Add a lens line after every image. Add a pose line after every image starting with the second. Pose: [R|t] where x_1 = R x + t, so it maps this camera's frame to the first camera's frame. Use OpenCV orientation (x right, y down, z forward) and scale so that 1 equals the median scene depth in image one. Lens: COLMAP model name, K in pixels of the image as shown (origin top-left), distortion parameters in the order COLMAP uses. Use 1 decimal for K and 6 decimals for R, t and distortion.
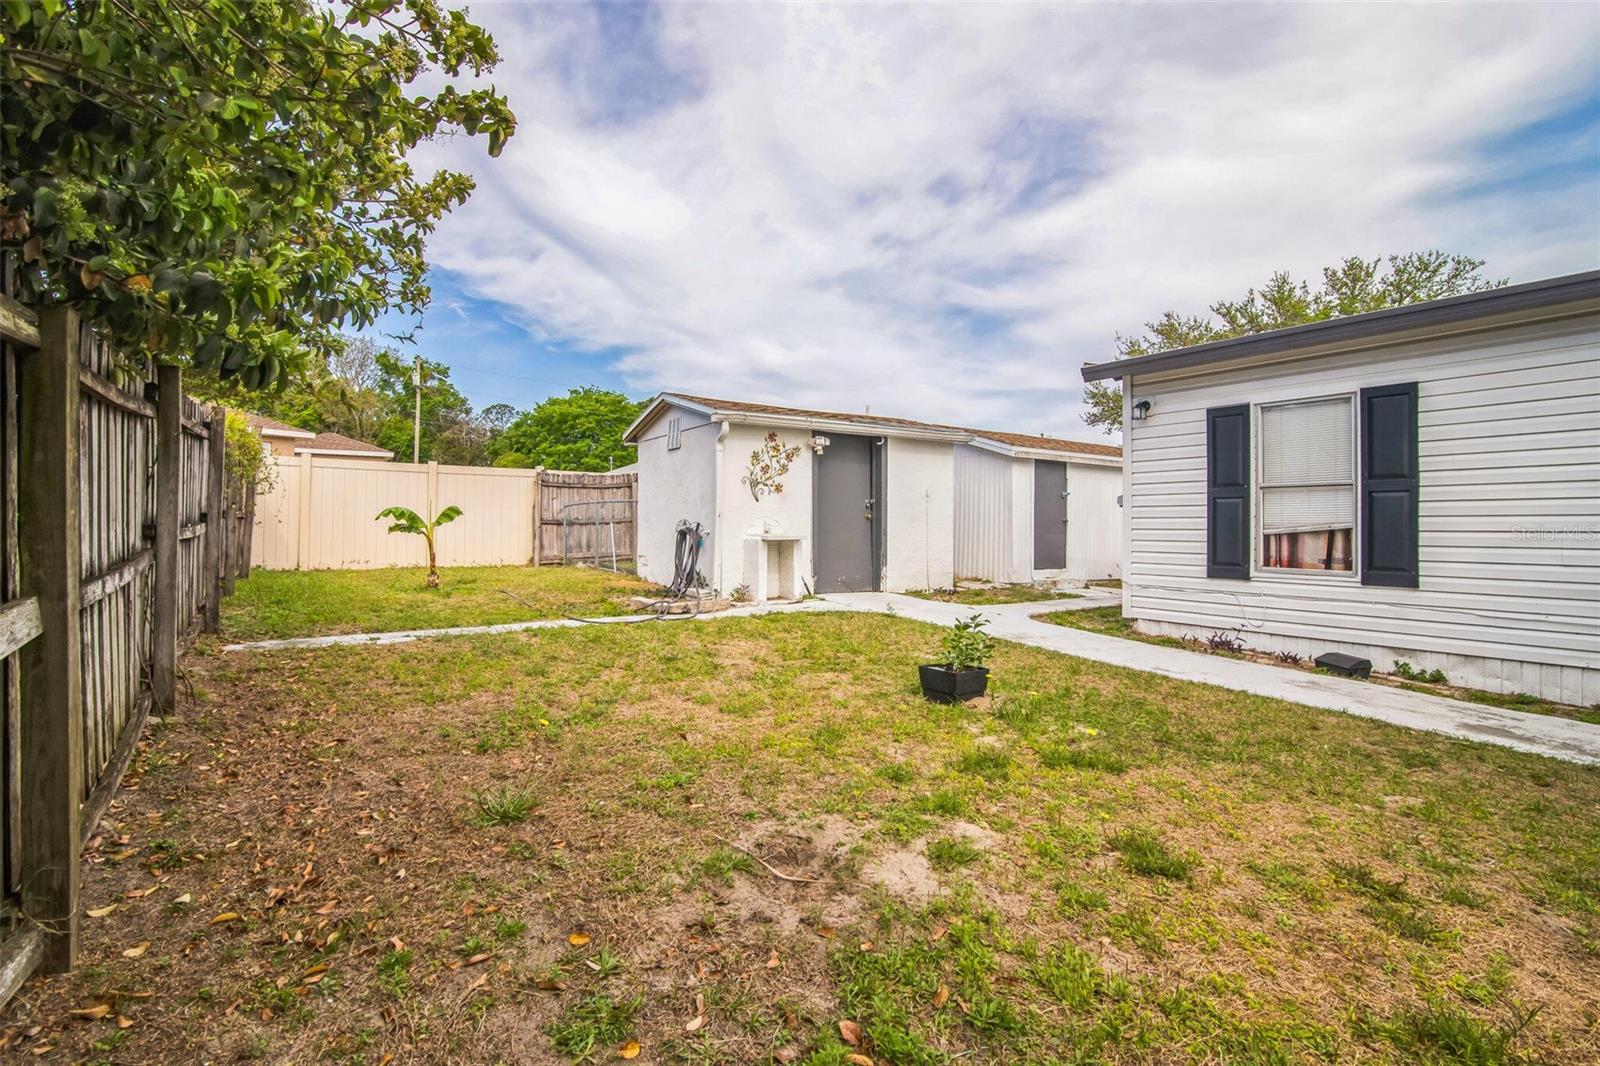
lens RADIAL K [[733.6, 0, 800.2], [0, 733.6, 526.1], [0, 0, 1]] dist [-0.002223, 0.000006]
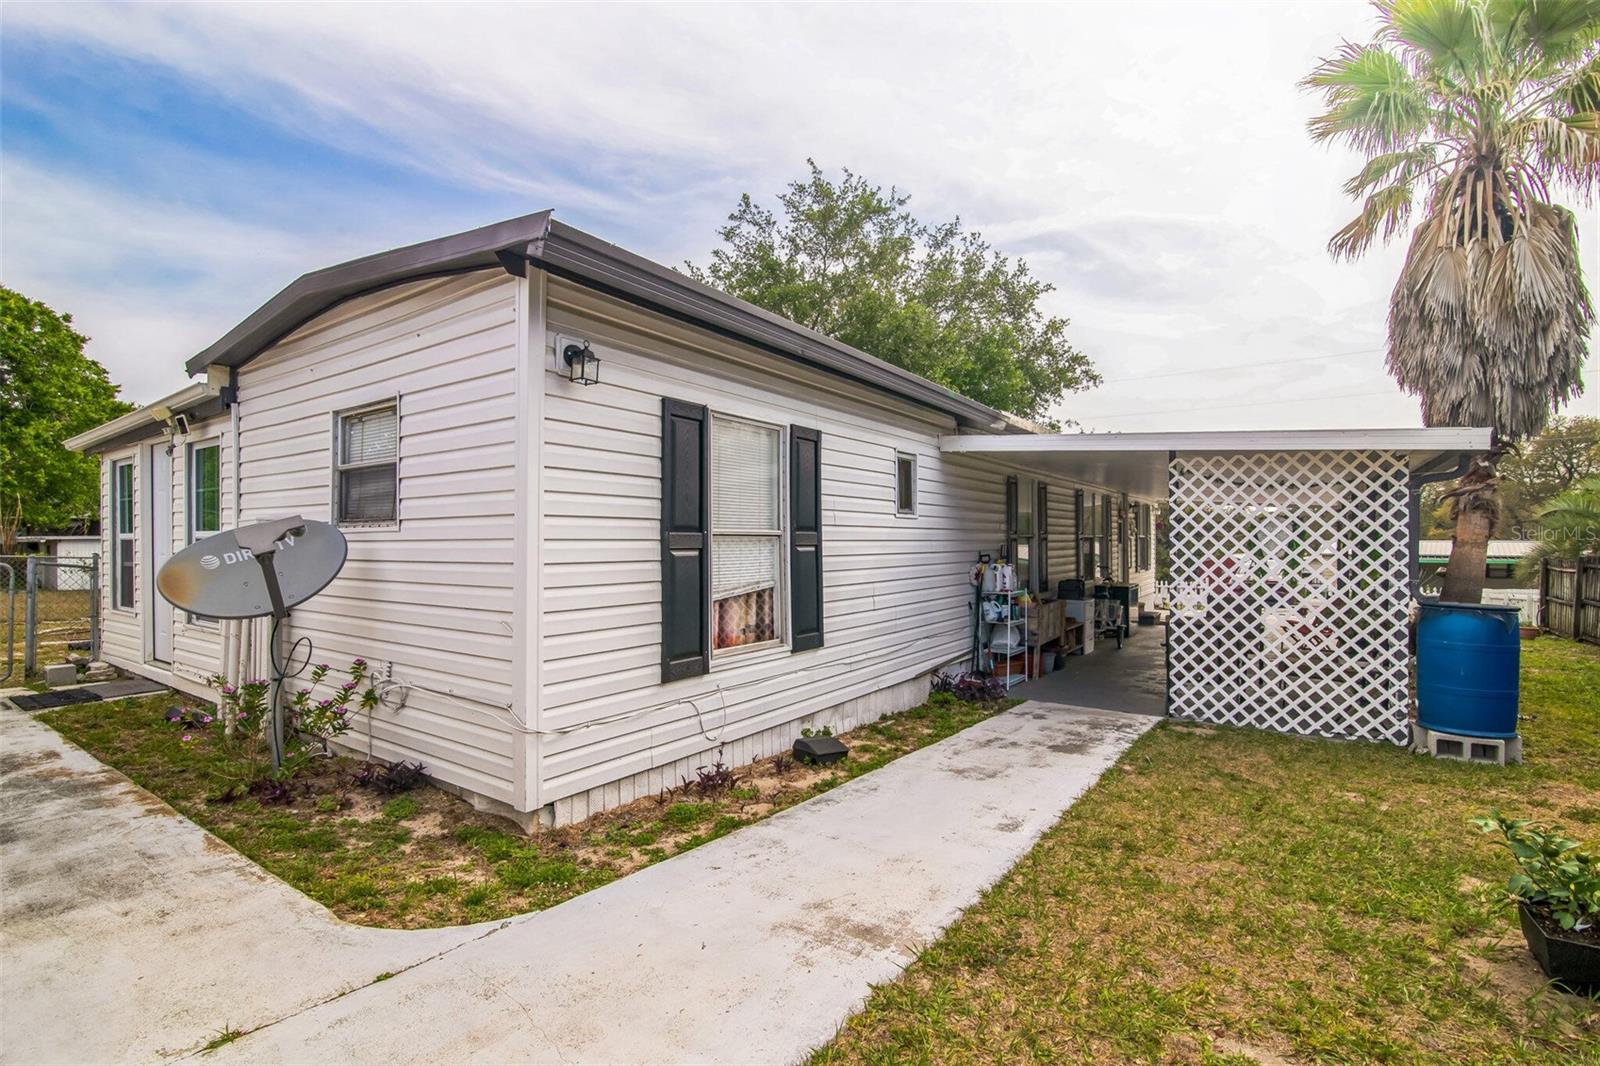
lens RADIAL K [[733.6, 0, 791.9], [0, 733.6, 542.1], [0, 0, 1]] dist [-0.002223, 0.000006]
pose [[-0.353038, 0.005803, 0.935591, -0.037272], [0.012655, 0.999919, -0.001426, -0.046776], [-0.935524, 0.011336, -0.353082, 1.248933]]
